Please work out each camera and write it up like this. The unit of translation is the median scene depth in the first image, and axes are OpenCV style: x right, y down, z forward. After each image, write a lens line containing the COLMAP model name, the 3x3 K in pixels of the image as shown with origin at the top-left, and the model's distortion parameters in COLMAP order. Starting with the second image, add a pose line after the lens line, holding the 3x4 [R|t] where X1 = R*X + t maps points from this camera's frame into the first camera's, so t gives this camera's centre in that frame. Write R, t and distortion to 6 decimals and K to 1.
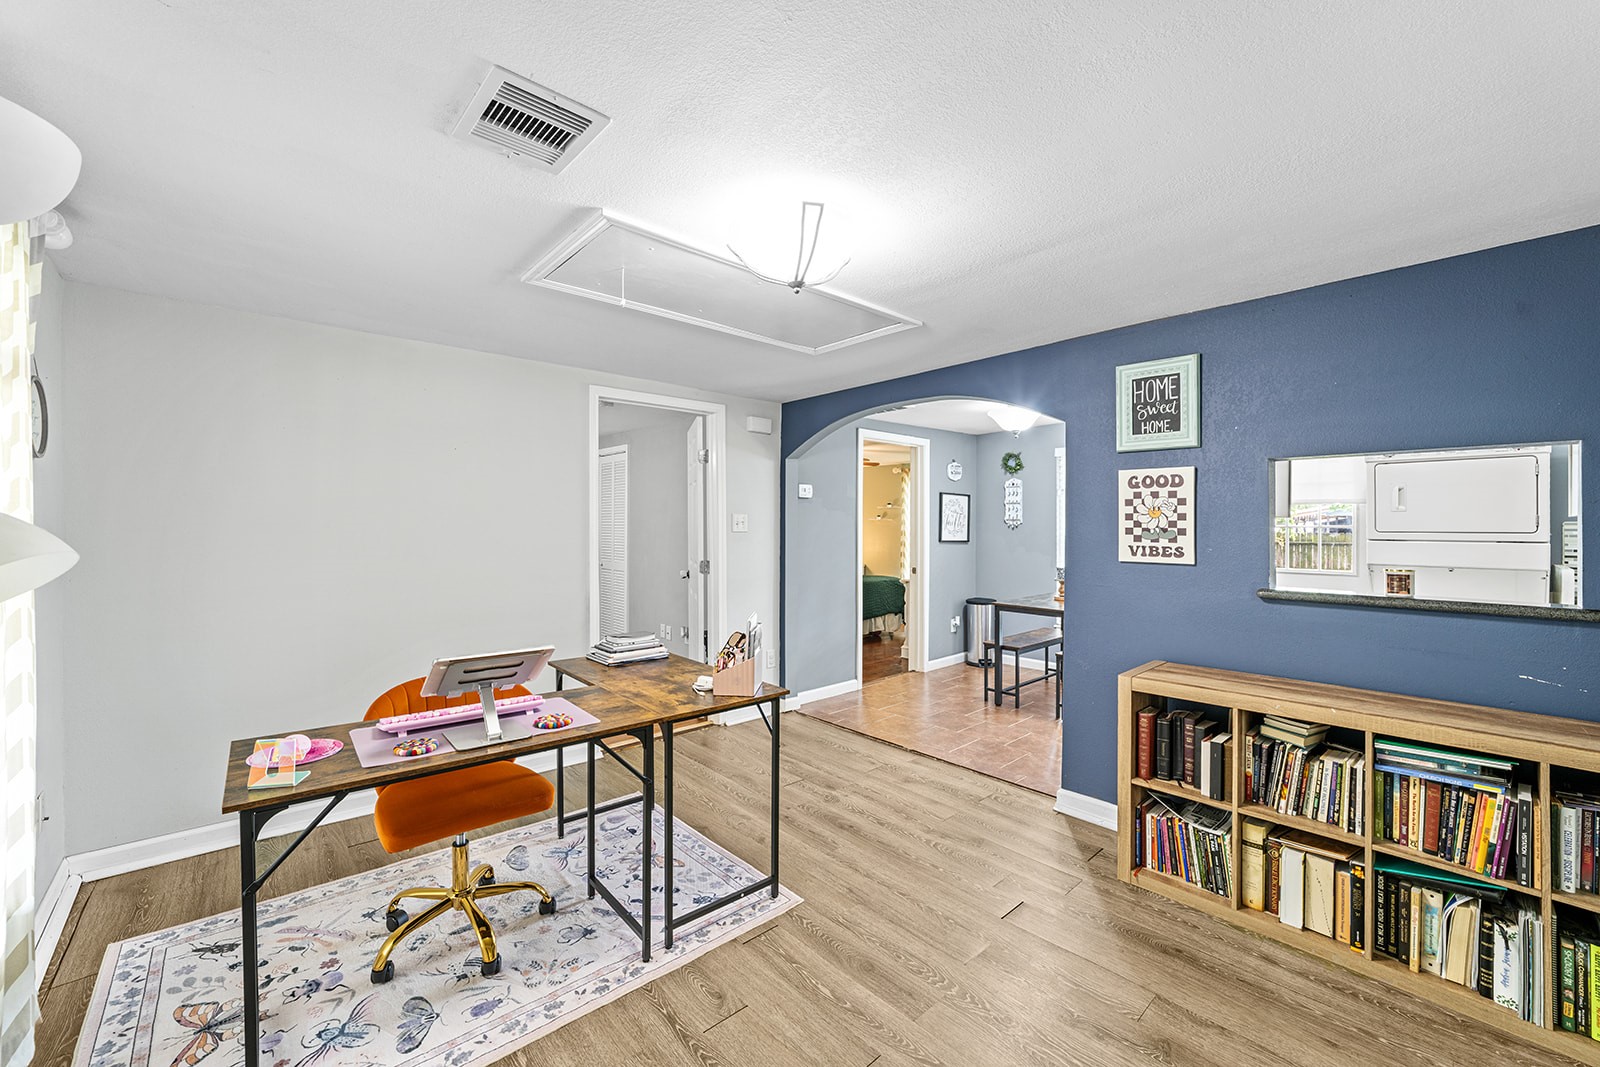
lens RADIAL K [[606.1, 0, 802.2], [0, 606.1, 524.5], [0, 0, 1]] dist [-0.052807, 0.012803]
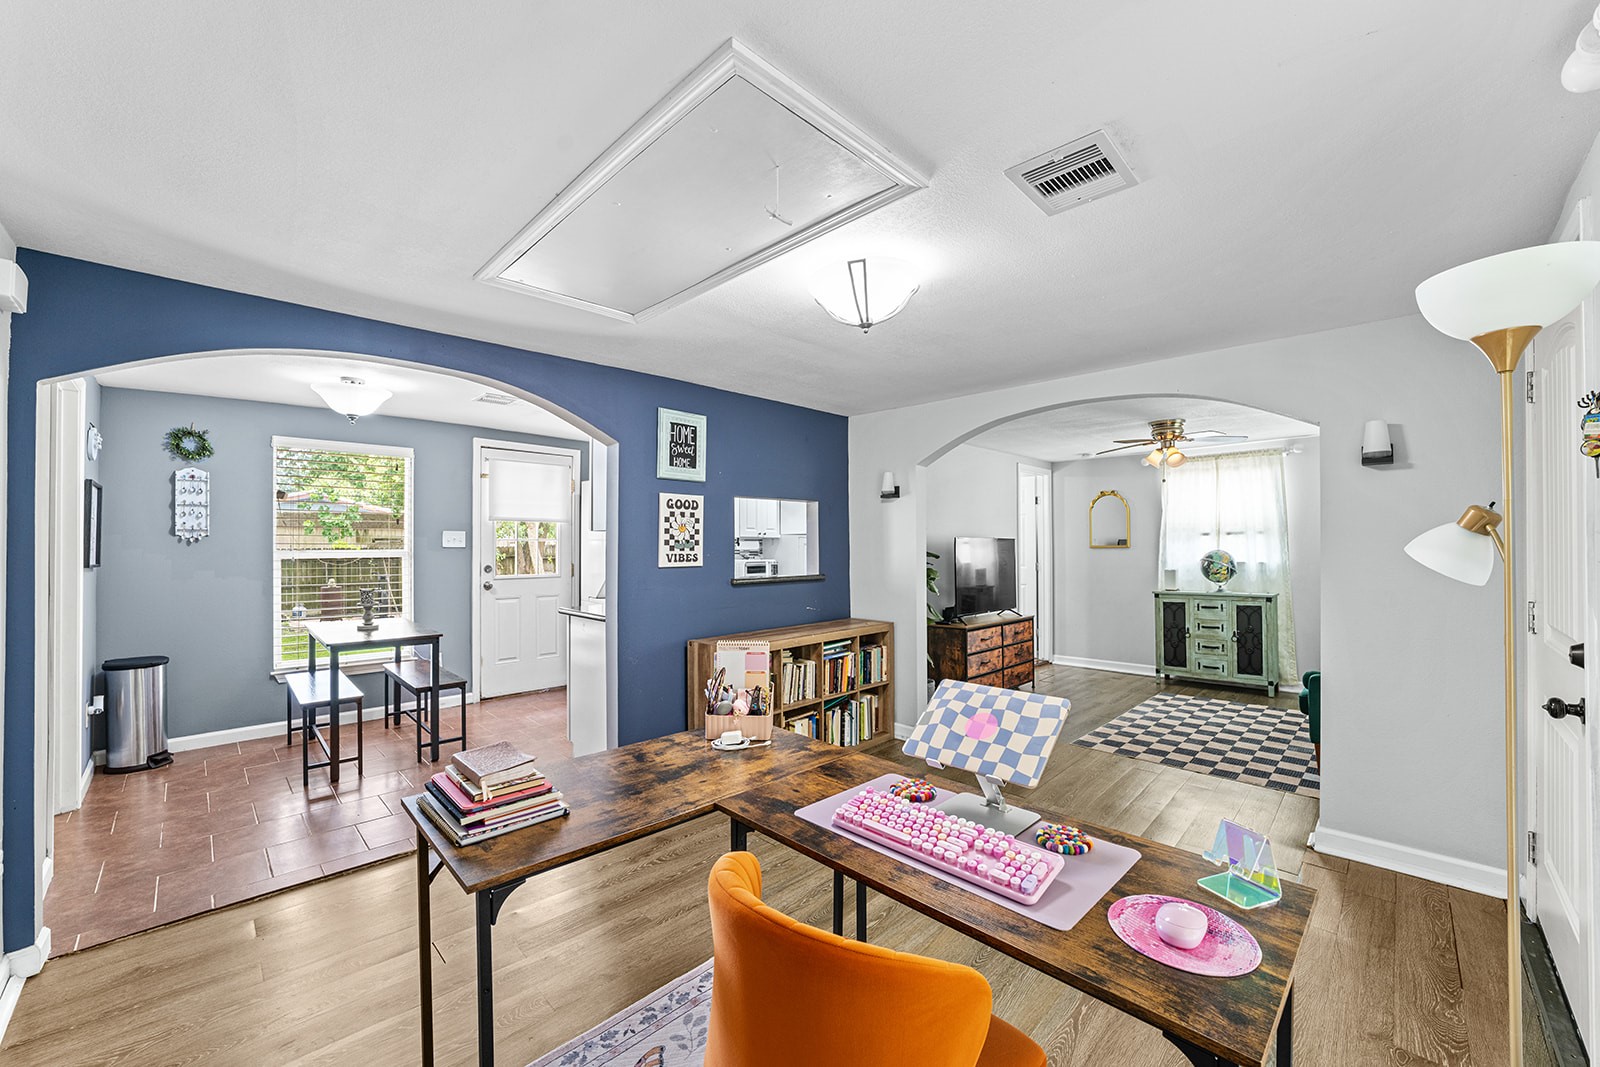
lens RADIAL K [[660.7, 0, 800.0], [0, 660.7, 533.5], [0, 0, 1]] dist [-0.040993, 0.000006]
pose [[-0.062734, 0.009973, 0.997980, -0.883058], [-0.000567, 0.999950, -0.010028, 0.006079], [-0.998030, -0.001195, -0.062725, 0.846239]]
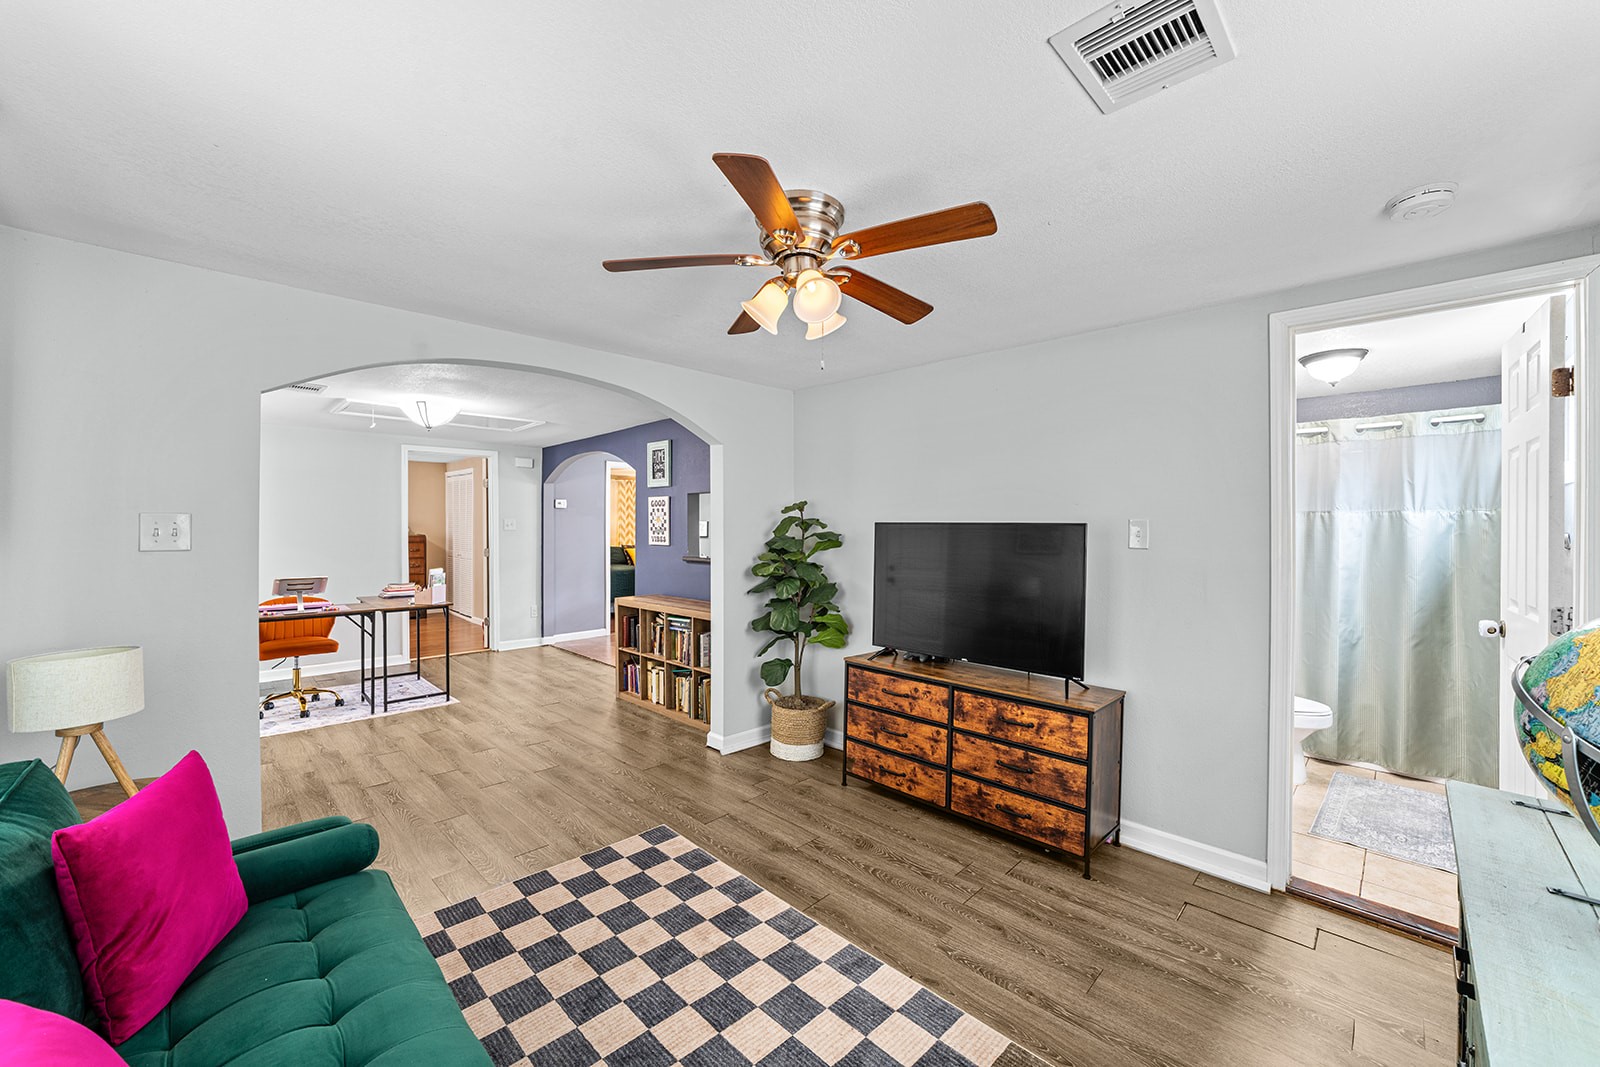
lens RADIAL K [[623.1, 0, 786.9], [0, 623.1, 529.0], [0, 0, 1]] dist [-0.046898, 0.008994]
pose [[0.999562, -0.005419, 0.029087, 0.970861], [0.005186, 0.999954, 0.008073, -0.002525], [-0.029130, -0.007919, 0.999544, -1.075356]]
